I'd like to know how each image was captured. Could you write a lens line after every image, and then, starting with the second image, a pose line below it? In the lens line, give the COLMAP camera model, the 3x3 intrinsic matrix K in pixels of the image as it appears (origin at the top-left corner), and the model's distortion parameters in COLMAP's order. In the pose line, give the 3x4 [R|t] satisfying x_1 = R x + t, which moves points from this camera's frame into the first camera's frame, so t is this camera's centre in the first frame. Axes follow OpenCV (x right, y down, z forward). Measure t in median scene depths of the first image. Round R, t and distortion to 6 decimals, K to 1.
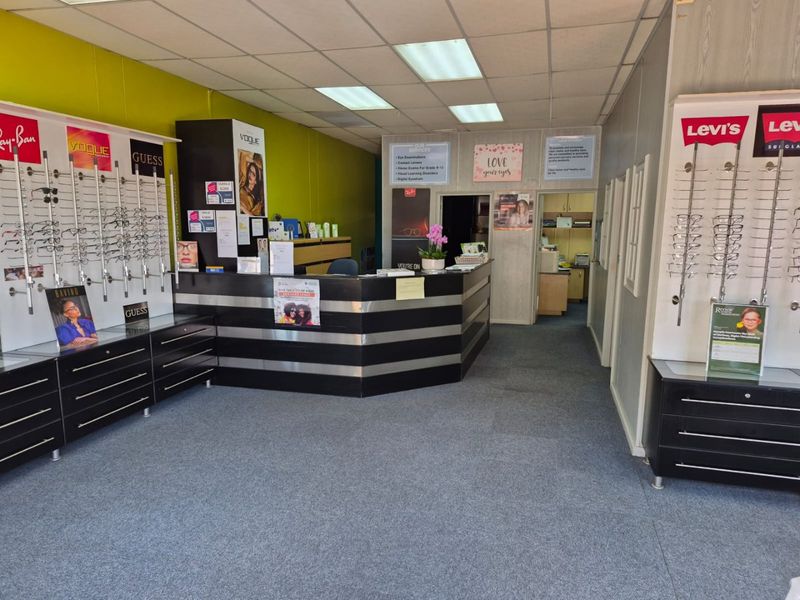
lens RADIAL K [[586.9, 0, 400.0], [0, 586.9, 300.0], [0, 0, 1]] dist [0.092812, -0.116085]
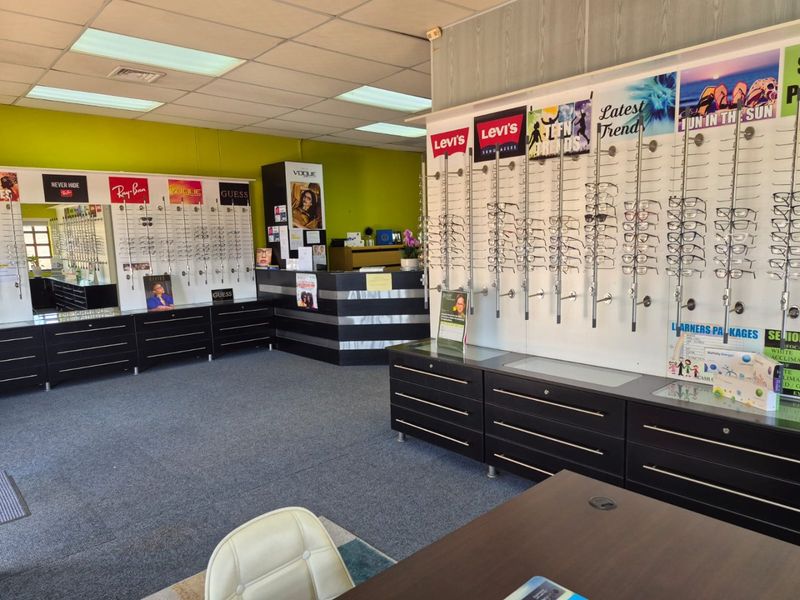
lens RADIAL K [[574.9, 0, 400.0], [0, 574.9, 300.0], [0, 0, 1]] dist [0.010401, 0.000226]
pose [[0.840165, 0.030603, -0.541467, 0.709734], [-0.041099, 0.999128, -0.007302, 0.024770], [0.540772, 0.028388, 0.840690, 0.003614]]
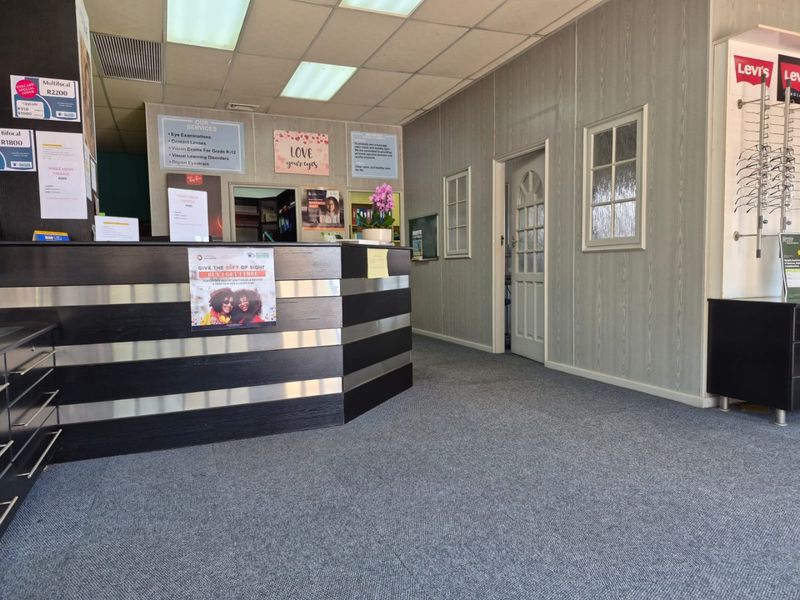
lens RADIAL K [[574.3, 0, 417.7], [0, 574.3, 286.0], [0, 0, 1]] dist [0.096635, -0.108484]
pose [[0.774048, -0.042366, 0.631708, -0.398681], [0.111240, 0.991338, -0.069820, 0.064258], [-0.623278, 0.124315, 0.772056, 0.412878]]
